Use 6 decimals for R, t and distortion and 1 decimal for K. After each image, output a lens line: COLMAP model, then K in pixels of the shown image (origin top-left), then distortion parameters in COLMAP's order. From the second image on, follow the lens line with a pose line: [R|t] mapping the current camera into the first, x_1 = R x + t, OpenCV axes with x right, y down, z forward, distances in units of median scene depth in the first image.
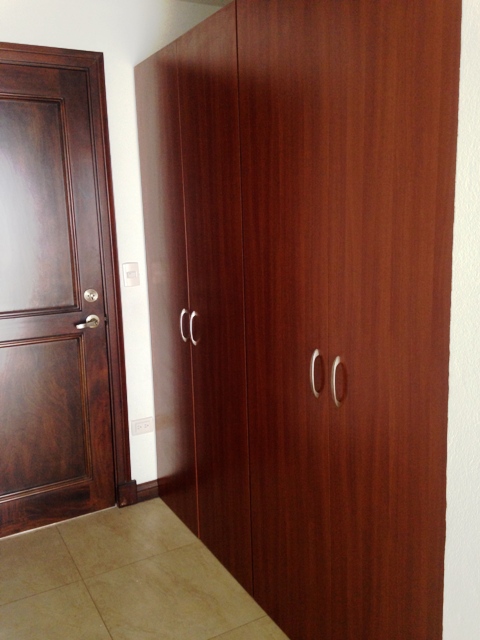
lens RADIAL K [[586.4, 0, 249.9], [0, 586.4, 319.9], [0, 0, 1]] dist [0.250558, -0.416707]
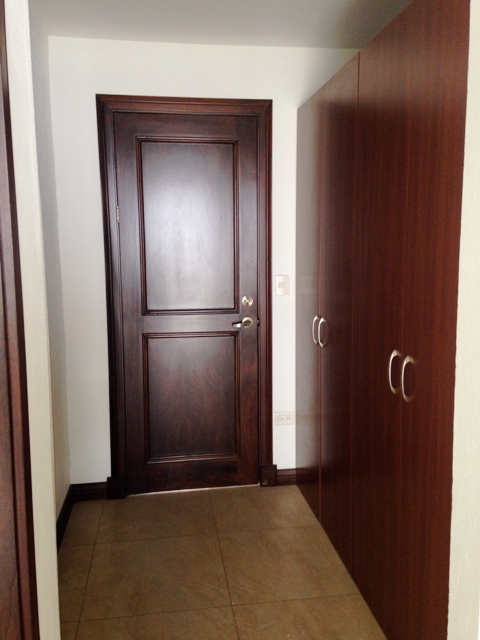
lens RADIAL K [[586.4, 0, 249.9], [0, 586.4, 319.9], [0, 0, 1]] dist [0.250558, -0.416707]
pose [[0.936056, 0.065894, -0.345625, 0.147034], [-0.079562, 0.996504, -0.025494, 0.026355], [0.342737, 0.051363, 0.938026, -0.102364]]
